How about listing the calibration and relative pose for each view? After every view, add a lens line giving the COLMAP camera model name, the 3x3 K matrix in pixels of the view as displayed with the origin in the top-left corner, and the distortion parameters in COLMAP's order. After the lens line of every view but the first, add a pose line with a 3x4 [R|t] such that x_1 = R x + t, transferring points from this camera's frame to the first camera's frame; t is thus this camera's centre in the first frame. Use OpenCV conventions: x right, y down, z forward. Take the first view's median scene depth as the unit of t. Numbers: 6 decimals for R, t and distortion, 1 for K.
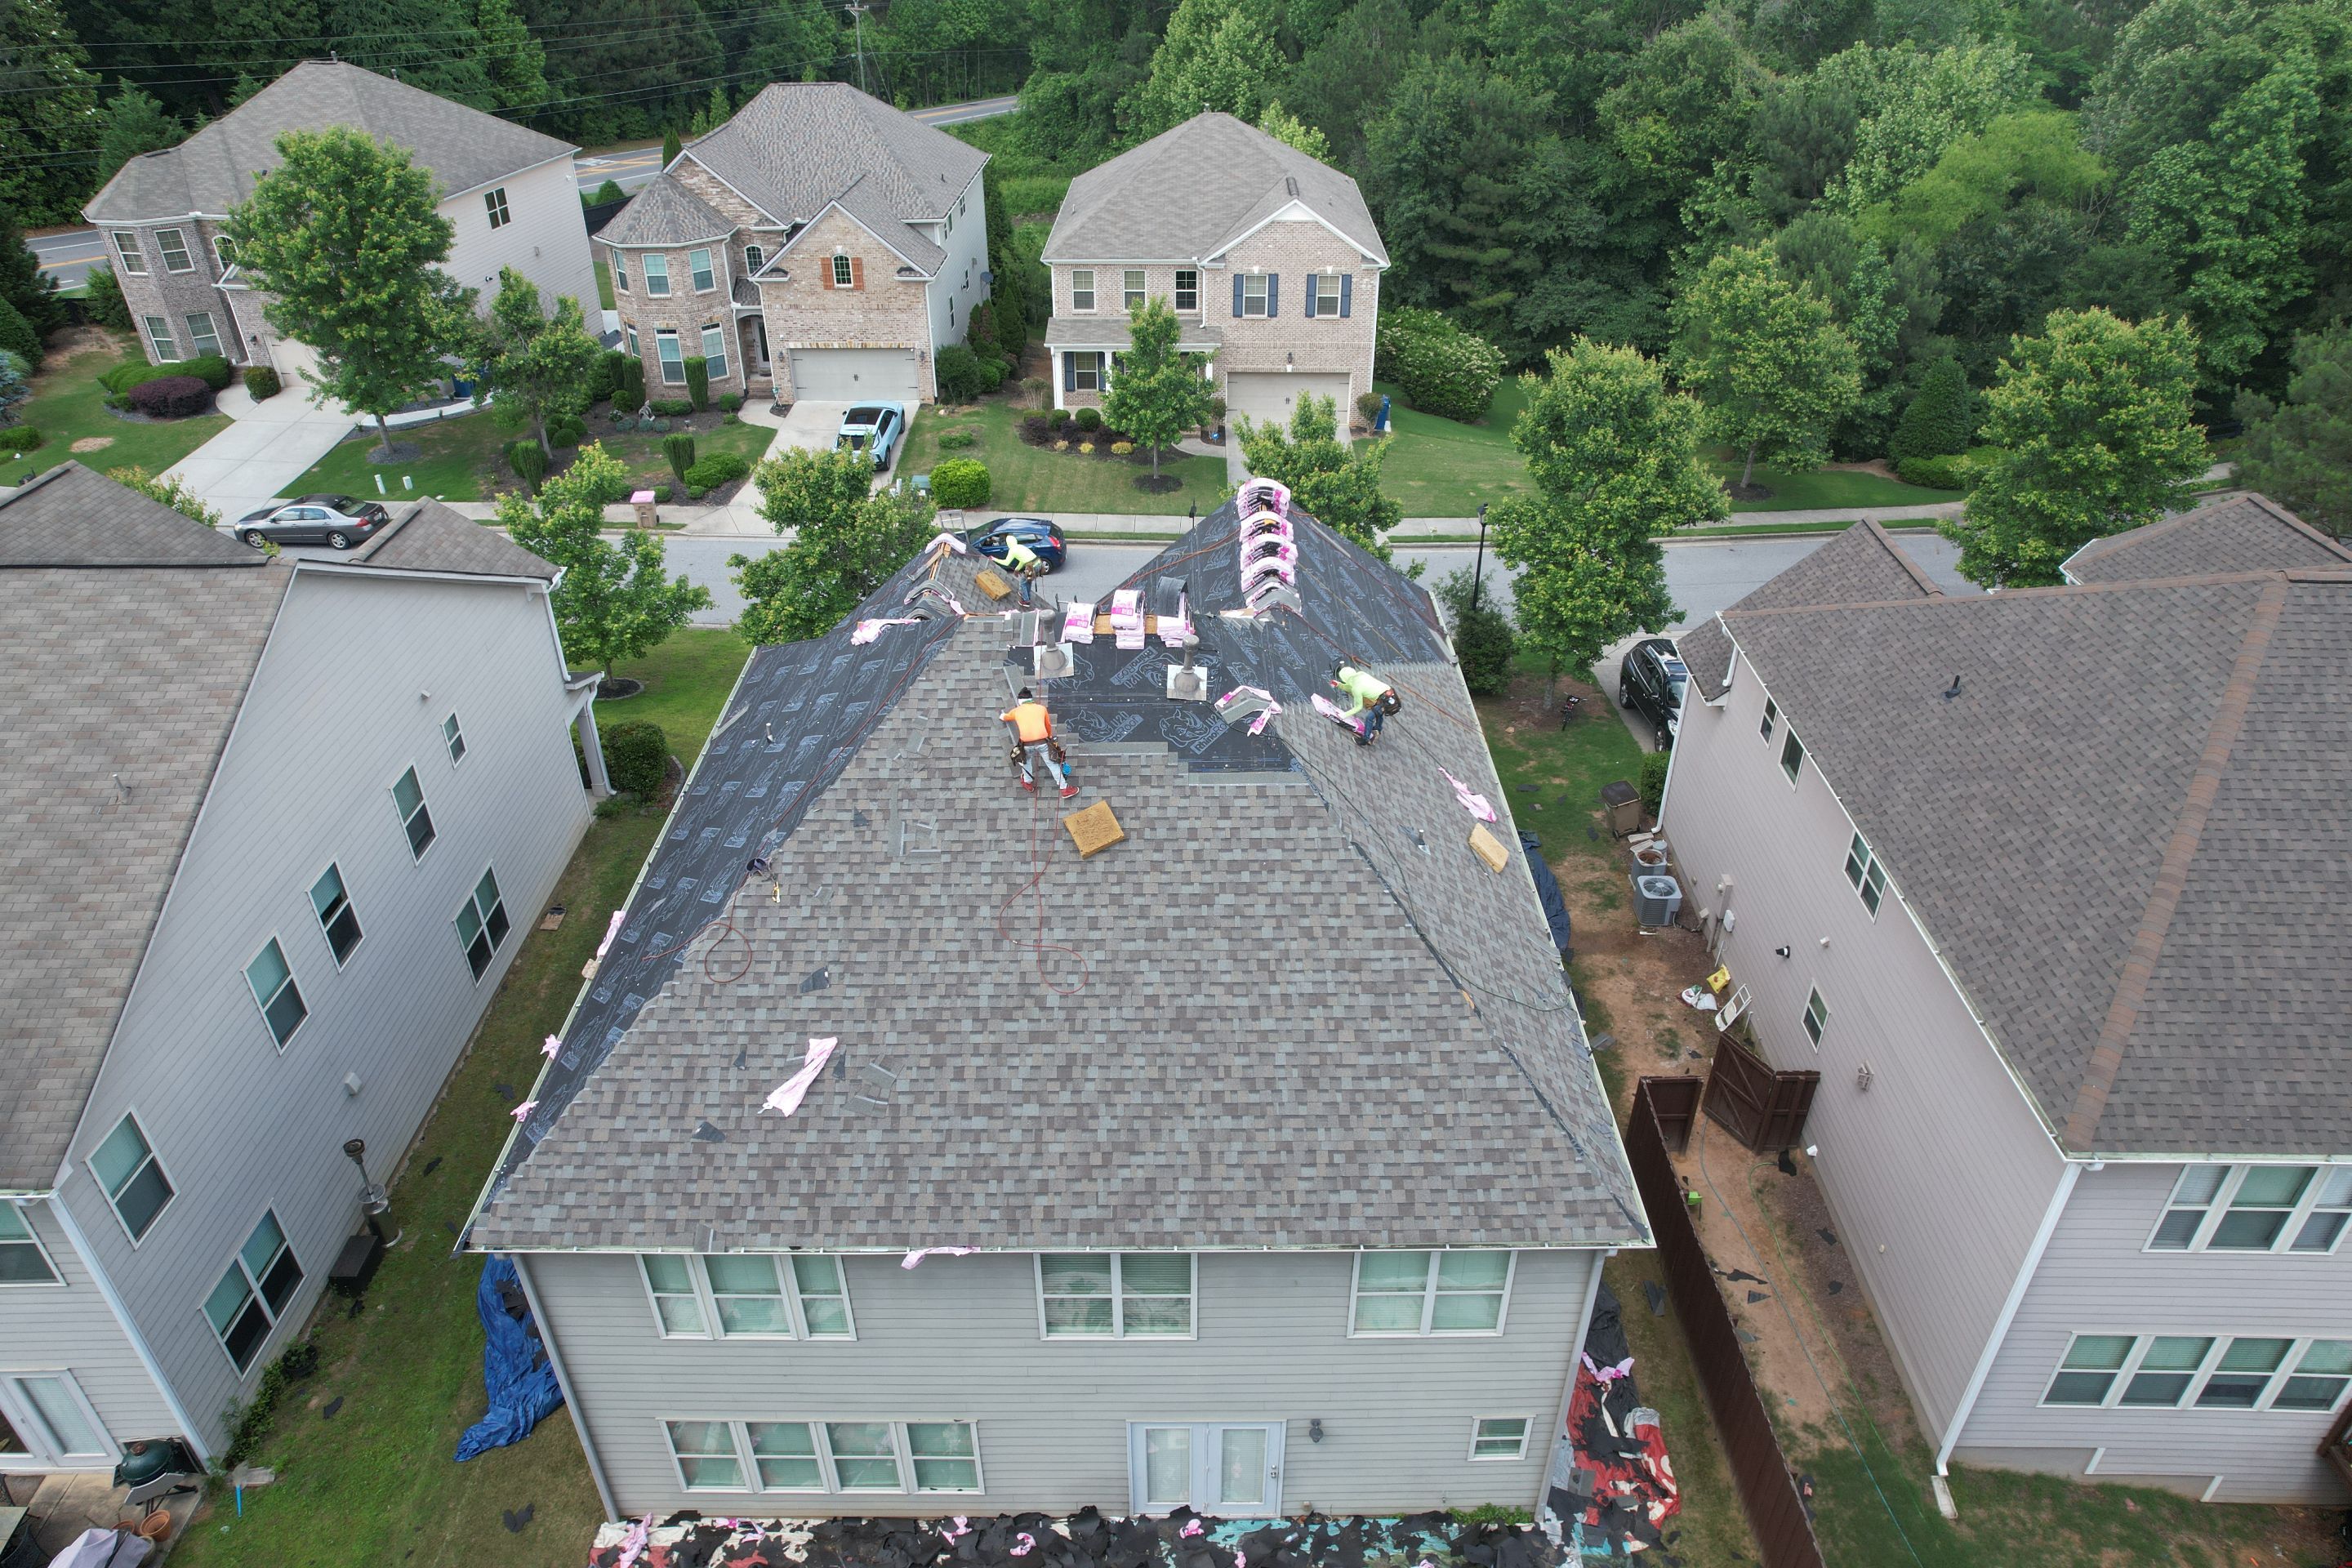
lens RADIAL K [[1498.8, 0, 1180.0], [0, 1498.8, 774.3], [0, 0, 1]] dist [-0.064633, 0.054244]
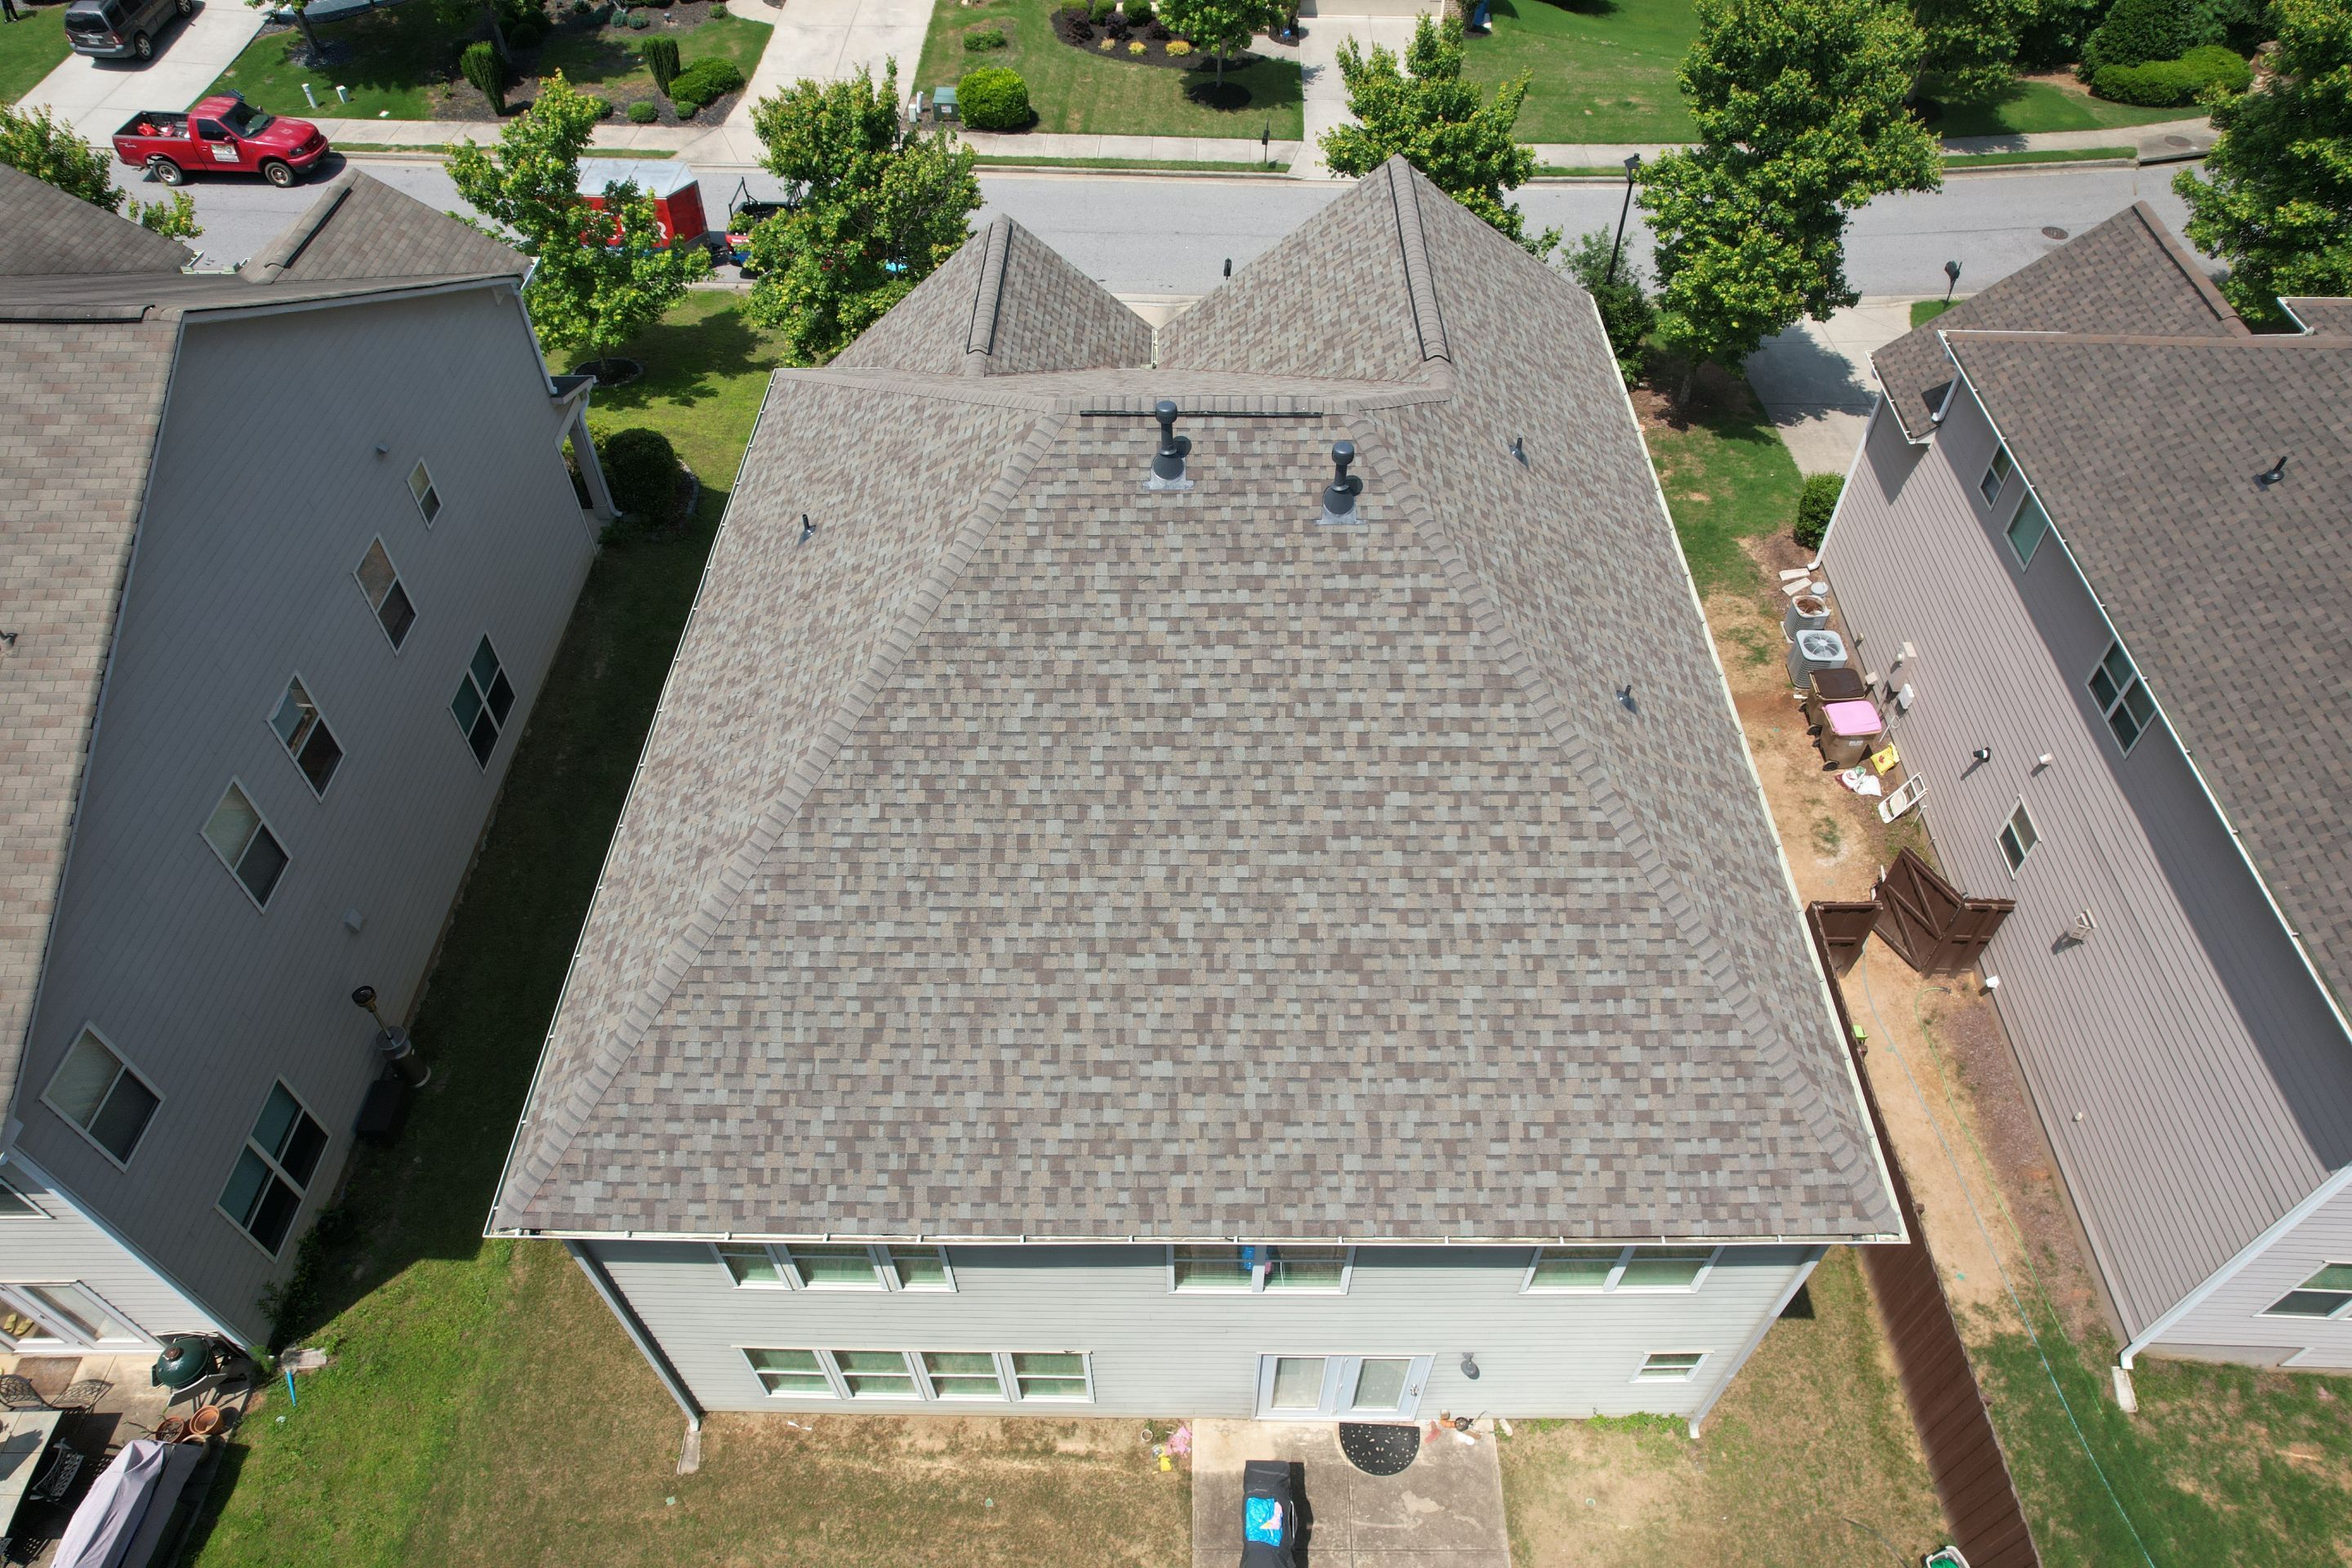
lens RADIAL K [[1498.8, 0, 1180.0], [0, 1498.8, 774.3], [0, 0, 1]] dist [-0.064633, 0.054244]
pose [[0.999904, 0.009172, -0.010430, -0.079744], [-0.006036, 0.963280, 0.268432, -0.146387], [0.012509, -0.268343, 0.963242, 0.239026]]
